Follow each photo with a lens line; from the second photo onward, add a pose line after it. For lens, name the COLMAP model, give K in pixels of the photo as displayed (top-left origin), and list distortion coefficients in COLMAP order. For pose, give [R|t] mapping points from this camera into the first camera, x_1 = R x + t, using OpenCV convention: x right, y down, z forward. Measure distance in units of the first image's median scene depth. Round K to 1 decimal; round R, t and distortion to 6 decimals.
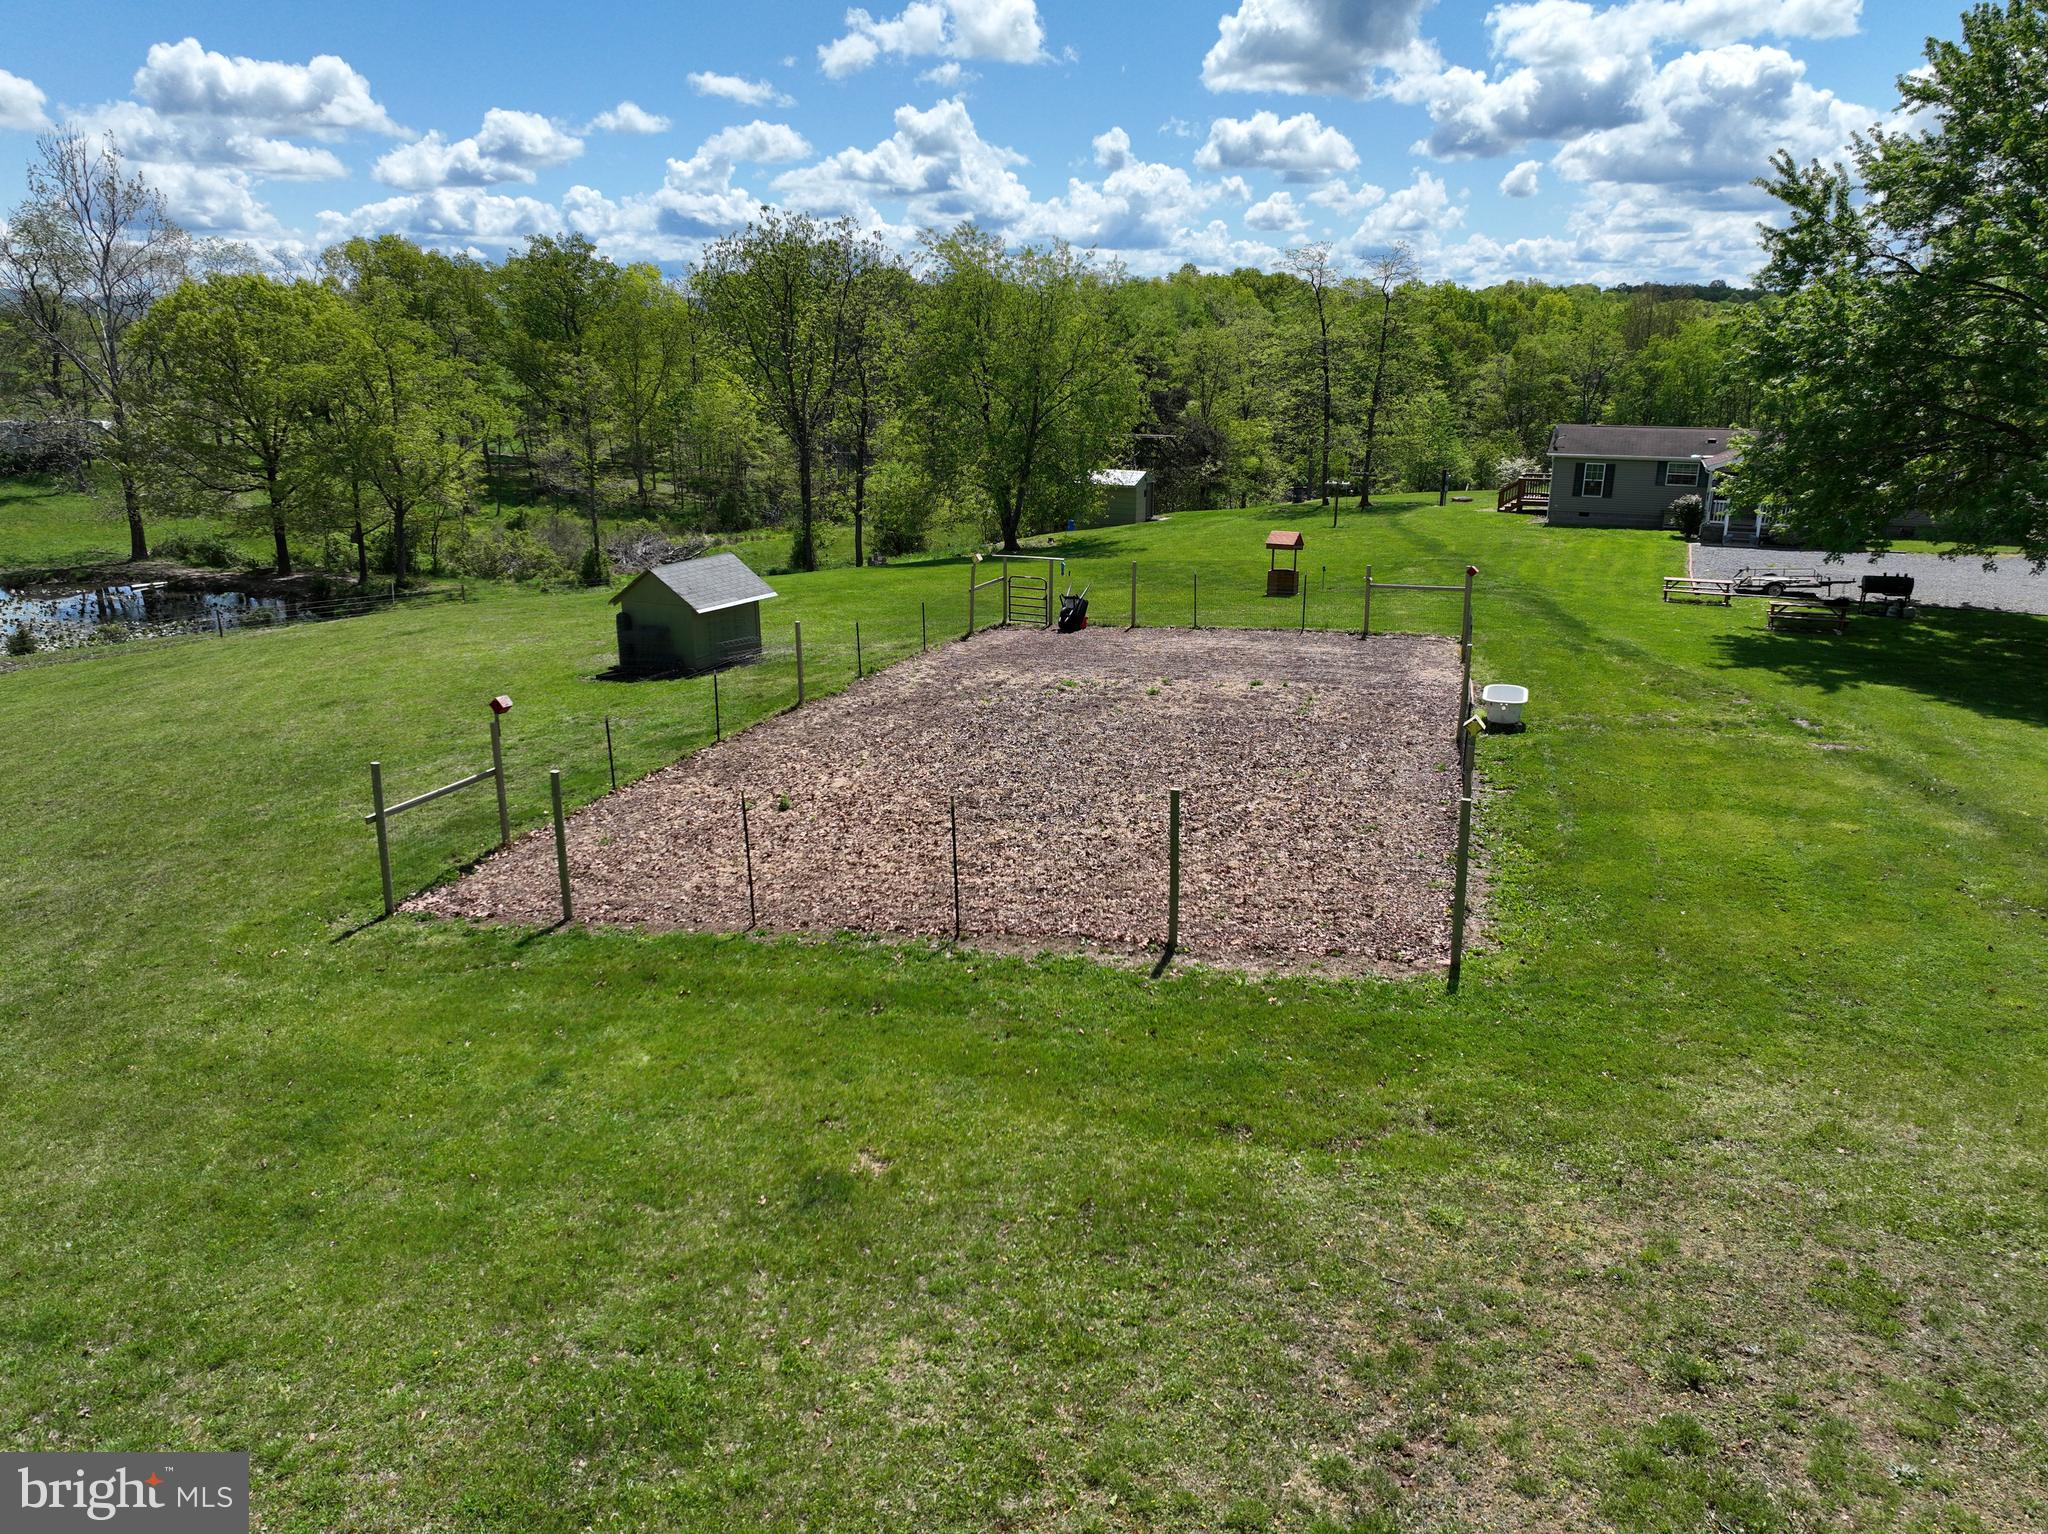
lens RADIAL K [[1435.2, 0, 1030.6], [0, 1435.2, 772.3], [0, 0, 1]] dist [-0.004468, 0.020031]
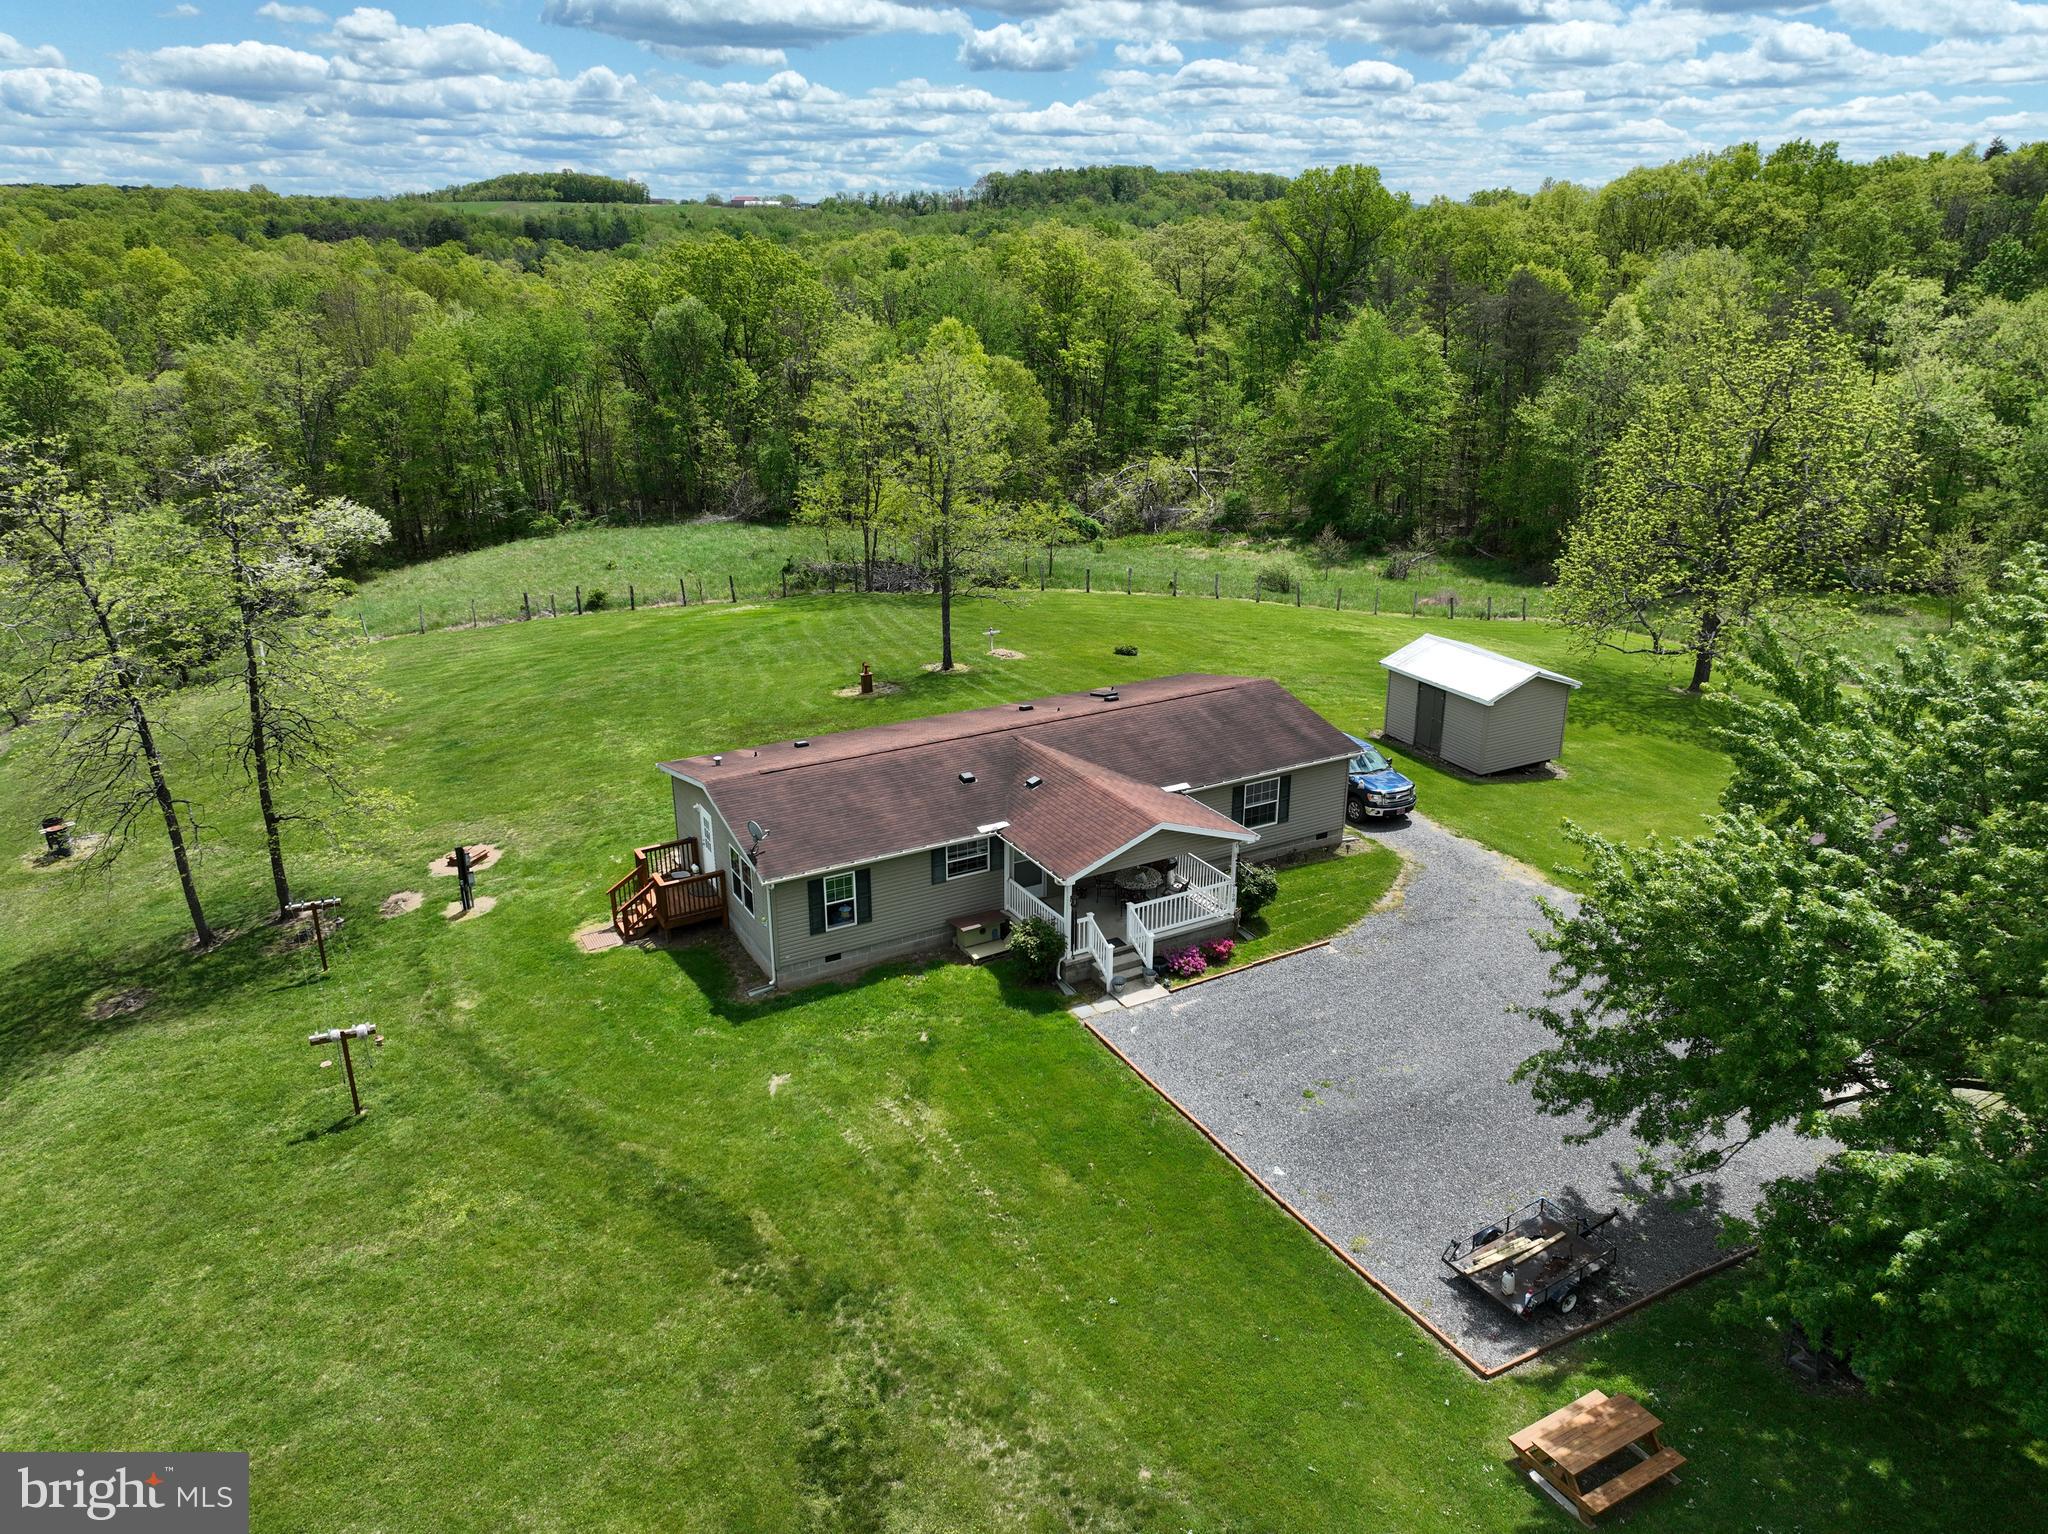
lens RADIAL K [[1435.2, 0, 1034.6], [0, 1435.2, 763.6], [0, 0, 1]] dist [-0.004468, 0.020031]
pose [[0.617213, -0.277150, 0.736367, 0.037522], [0.231596, 0.958438, 0.166611, -0.301881], [-0.751938, 0.067705, 0.655748, 0.521182]]
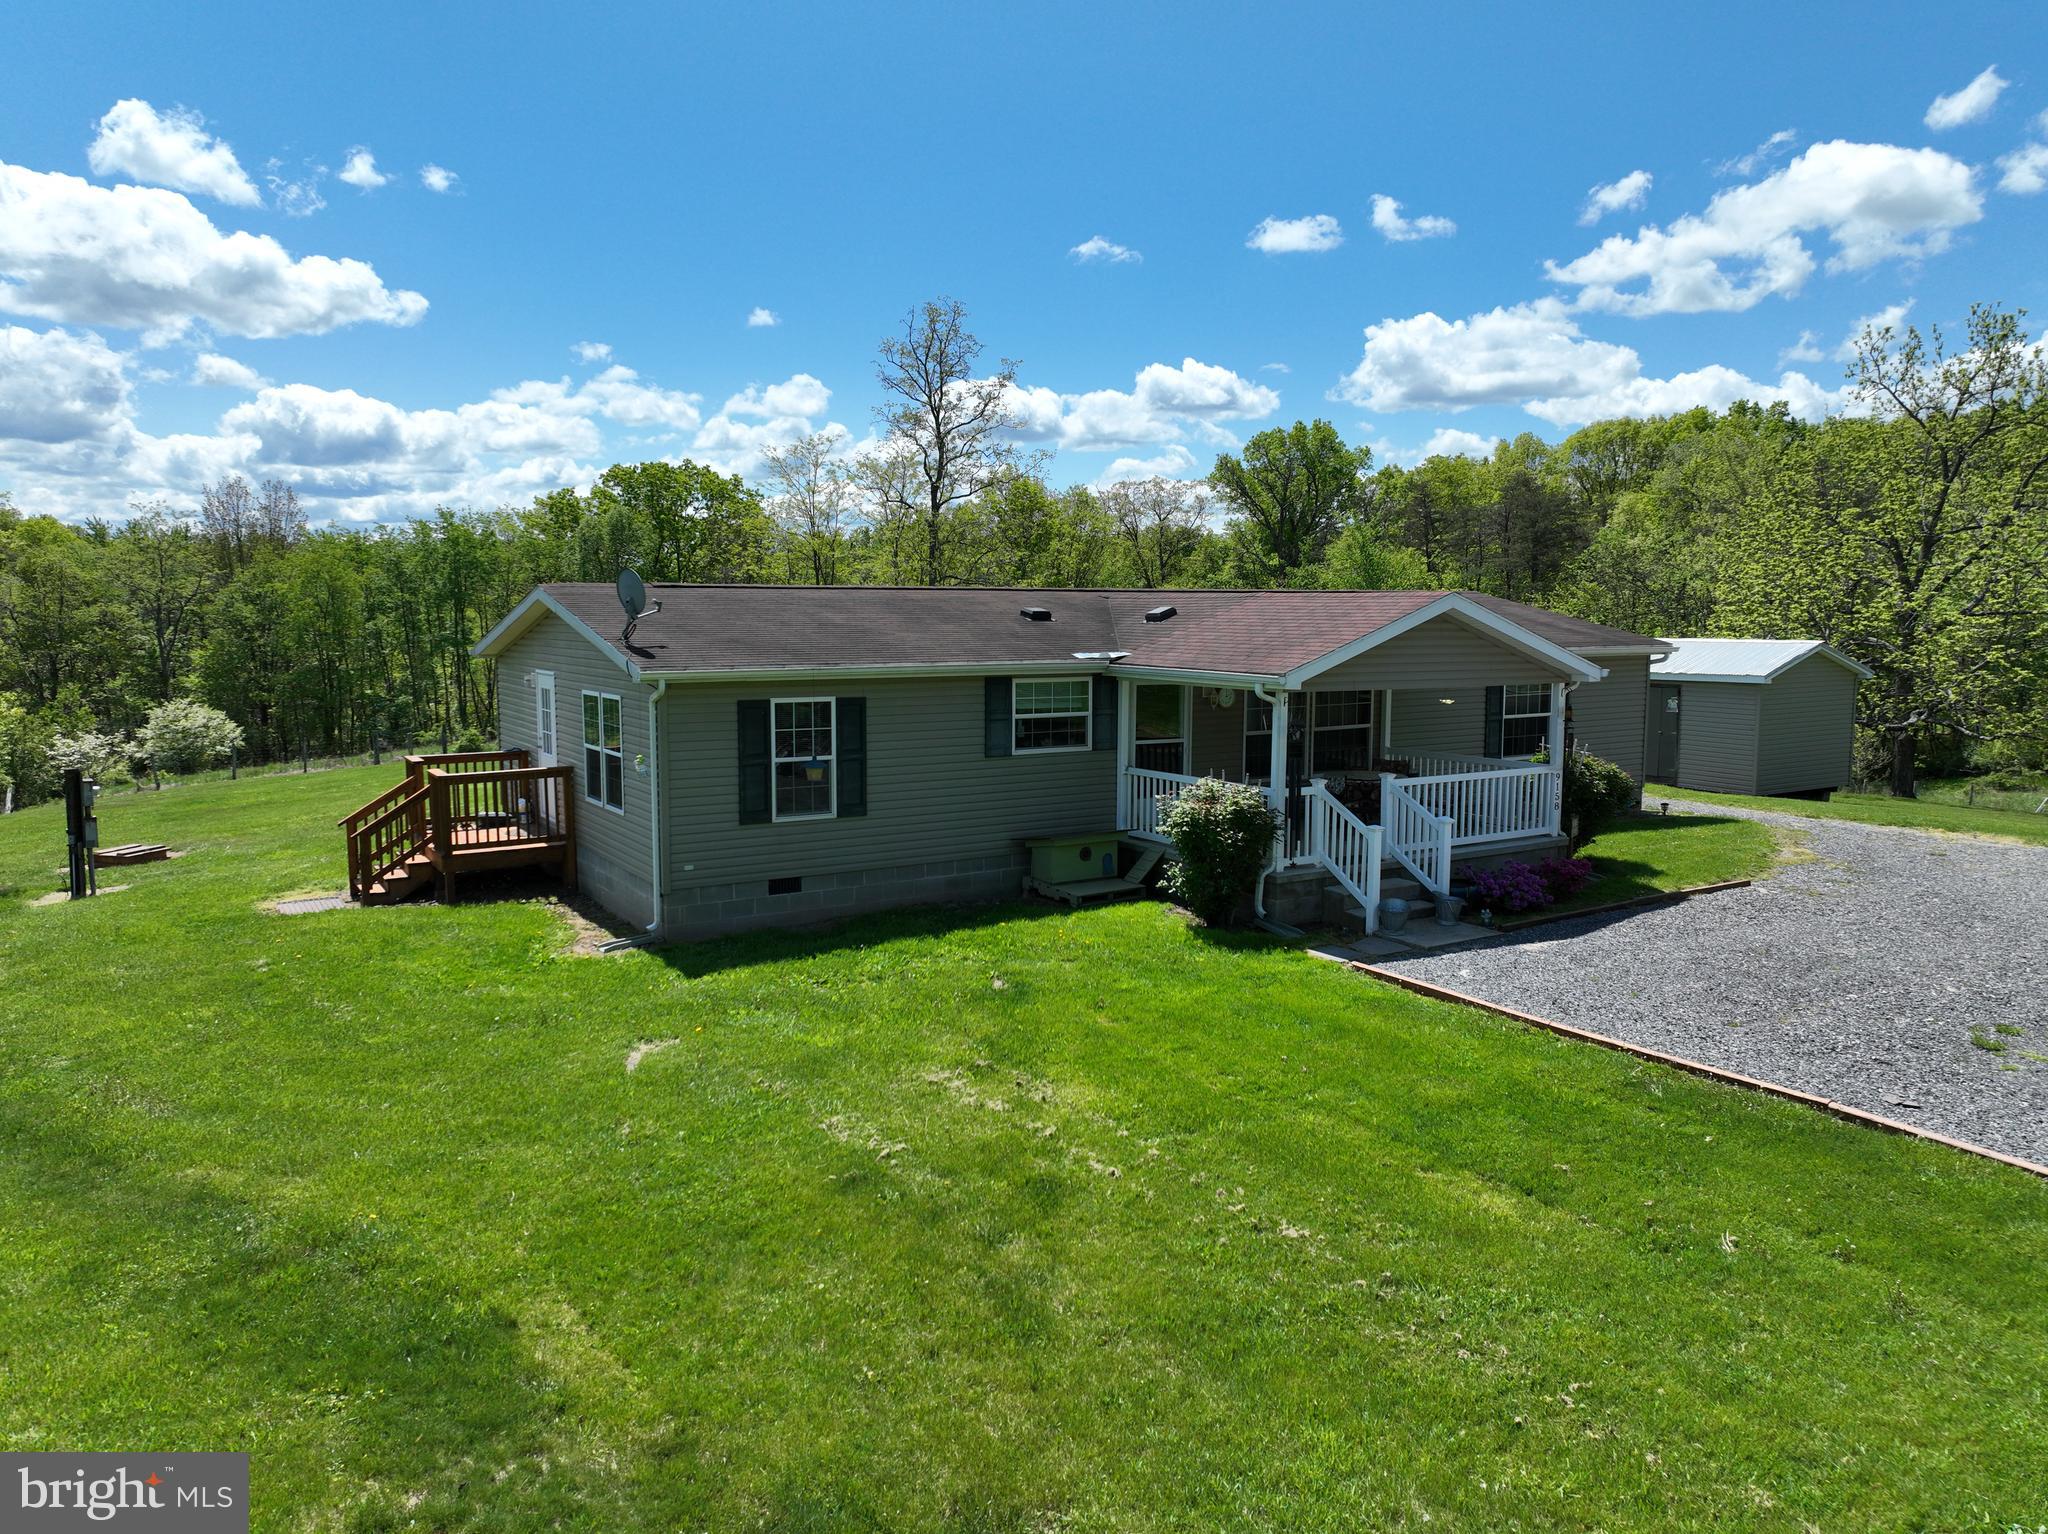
lens RADIAL K [[1435.2, 0, 1031.6], [0, 1435.2, 749.2], [0, 0, 1]] dist [-0.004468, 0.020031]
pose [[0.578148, -0.082814, 0.811718, 0.179695], [0.239431, 0.968258, -0.071751, -0.160171], [-0.780011, 0.235833, 0.579625, 0.737607]]
